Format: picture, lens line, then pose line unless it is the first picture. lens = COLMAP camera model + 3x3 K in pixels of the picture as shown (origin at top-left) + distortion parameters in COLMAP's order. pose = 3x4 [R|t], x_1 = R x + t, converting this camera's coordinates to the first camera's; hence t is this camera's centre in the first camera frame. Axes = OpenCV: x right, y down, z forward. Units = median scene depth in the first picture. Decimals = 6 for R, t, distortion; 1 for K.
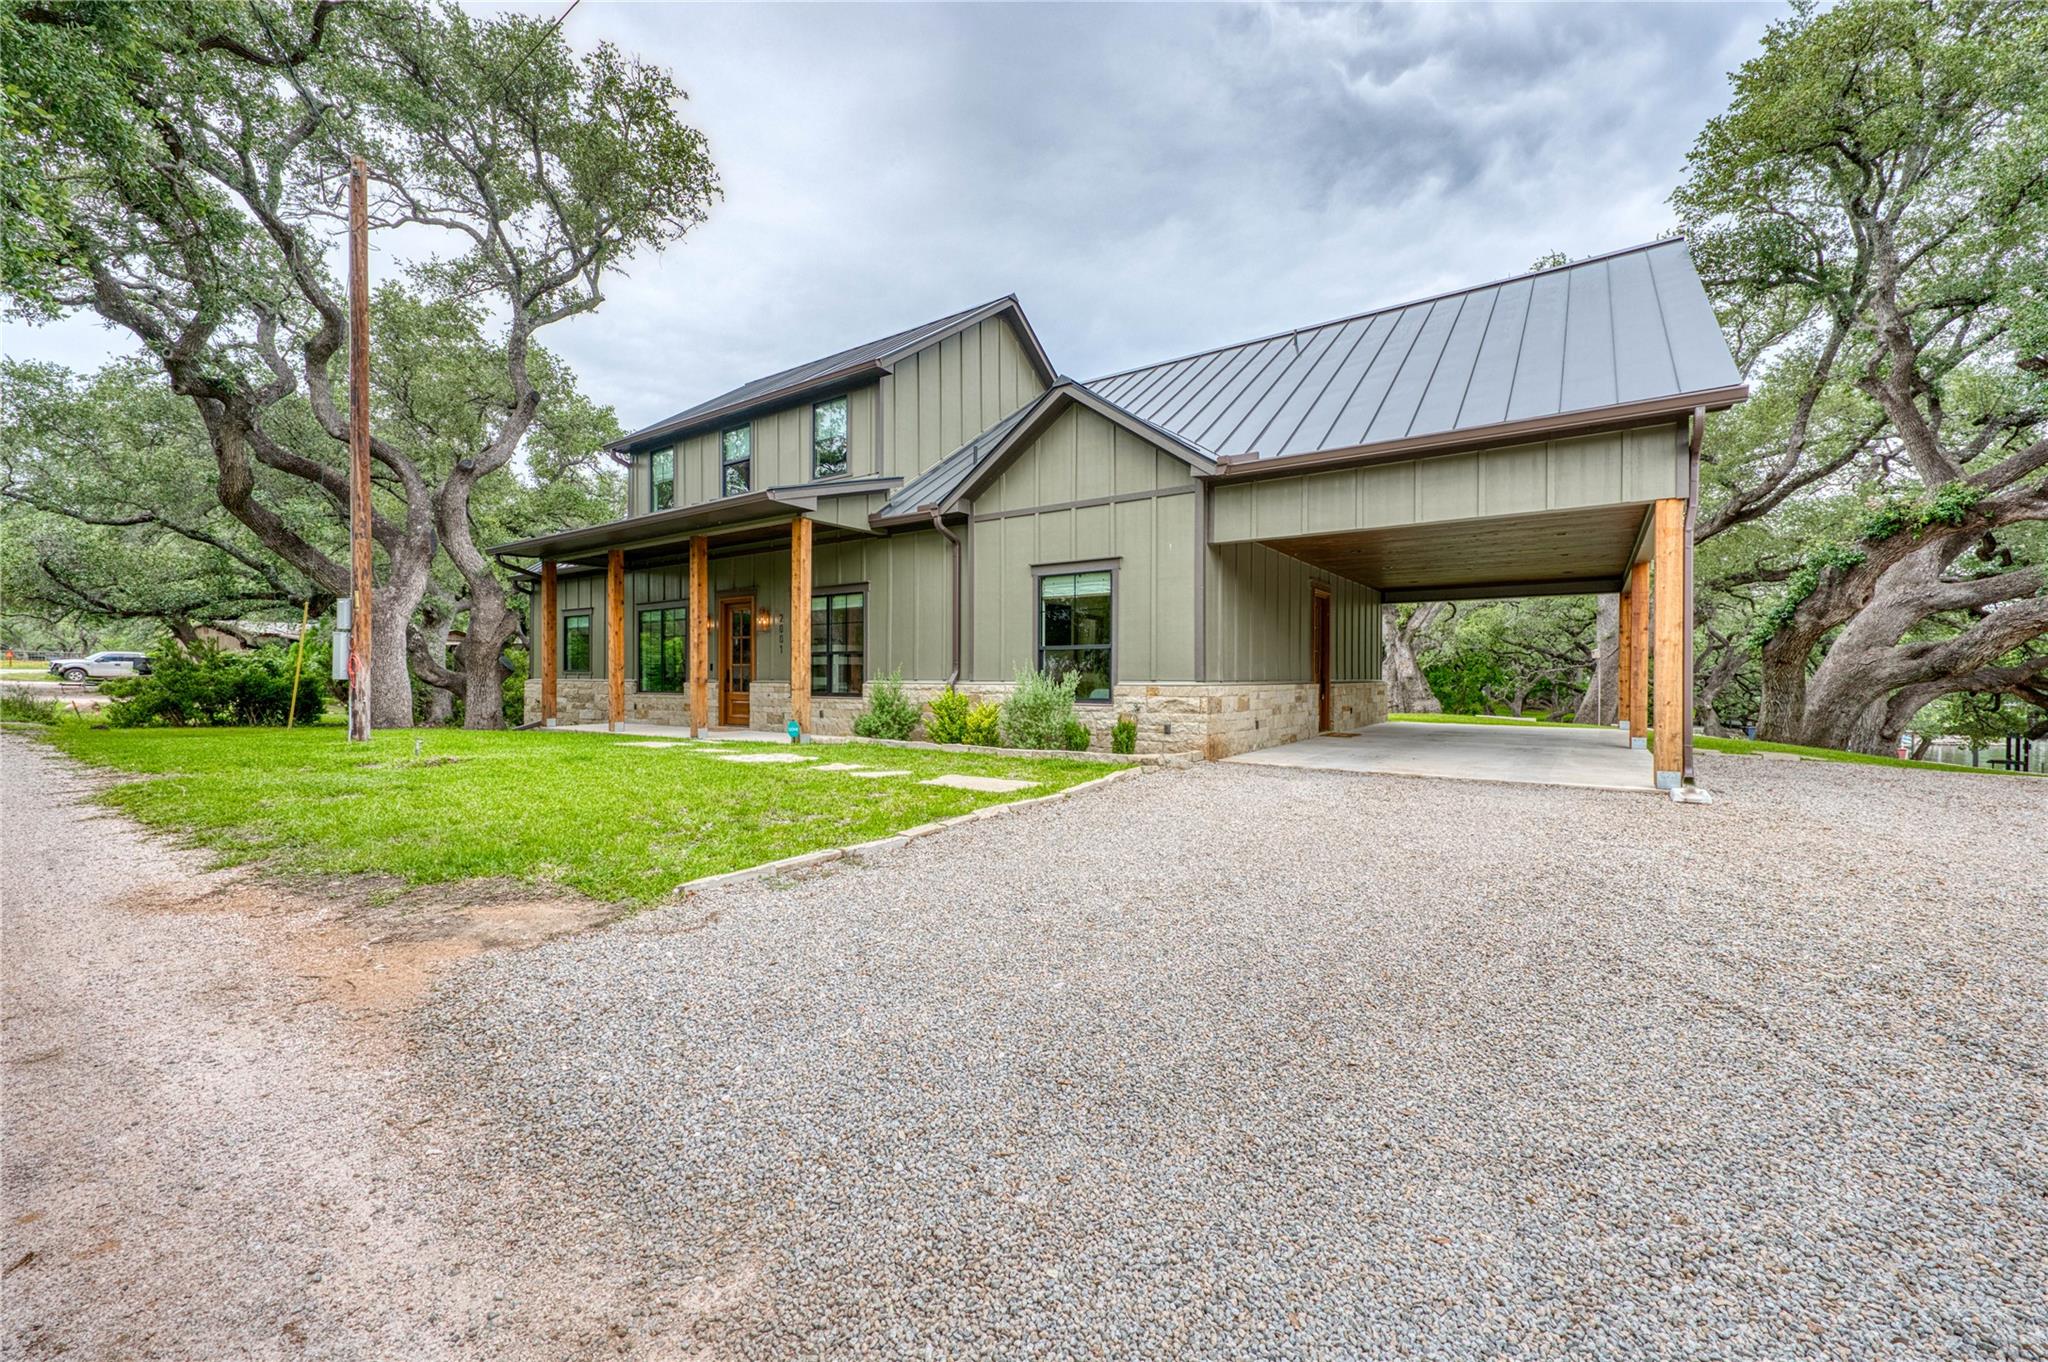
lens RADIAL K [[804.7, 0, 1016.2], [0, 804.7, 680.9], [0, 0, 1]] dist [-0.000437, 0.000504]
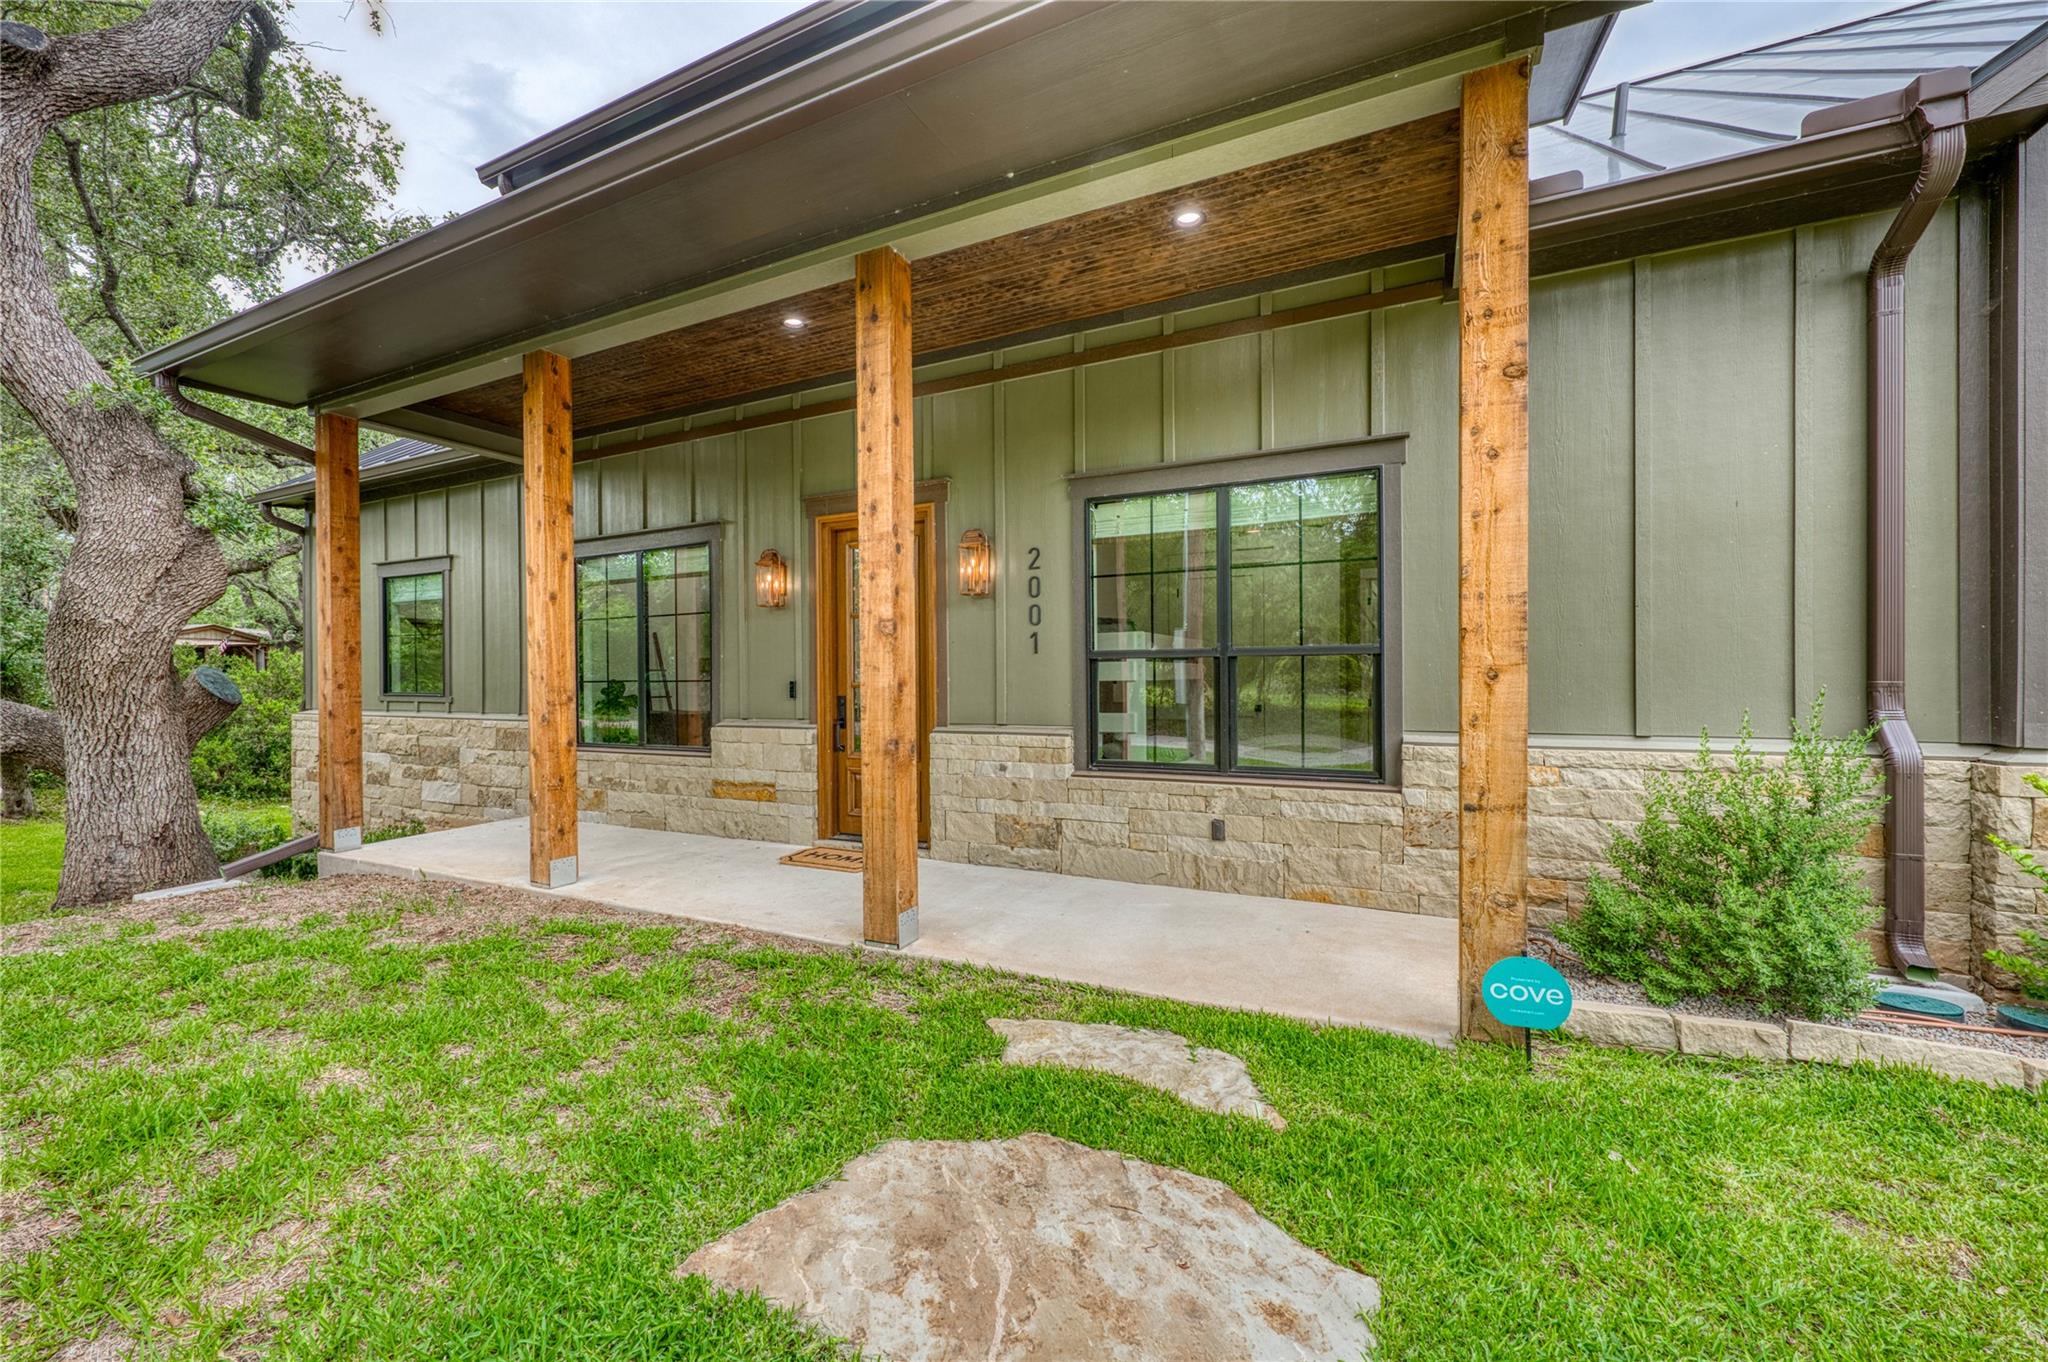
lens RADIAL K [[804.7, 0, 1016.2], [0, 804.7, 680.9], [0, 0, 1]] dist [-0.000437, 0.000504]
pose [[0.987967, -0.010238, 0.154324, -0.323746], [0.010365, 0.999946, -0.000022, -0.019909], [-0.154316, 0.001621, 0.988020, 0.576137]]
